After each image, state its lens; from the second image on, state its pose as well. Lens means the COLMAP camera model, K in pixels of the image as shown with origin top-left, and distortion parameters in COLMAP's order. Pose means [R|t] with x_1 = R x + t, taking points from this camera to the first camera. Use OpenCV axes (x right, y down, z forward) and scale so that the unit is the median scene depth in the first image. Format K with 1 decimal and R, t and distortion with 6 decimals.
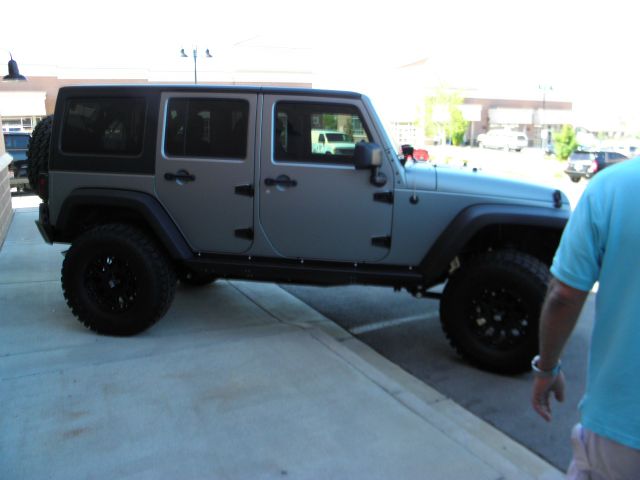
lens RADIAL K [[519.5, 0, 320.0], [0, 519.5, 240.0], [0, 0, 1]] dist [-0.107777, 0.006943]
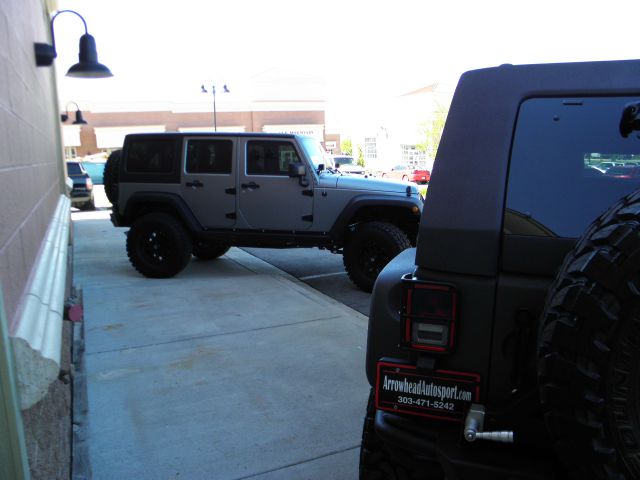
lens RADIAL K [[519.5, 0, 320.0], [0, 519.5, 240.0], [0, 0, 1]] dist [-0.107777, 0.006943]
pose [[0.998918, -0.016342, -0.043550, 0.232764], [0.014285, 0.998787, -0.047123, 0.157930], [0.044268, 0.046450, 0.997939, -0.740092]]
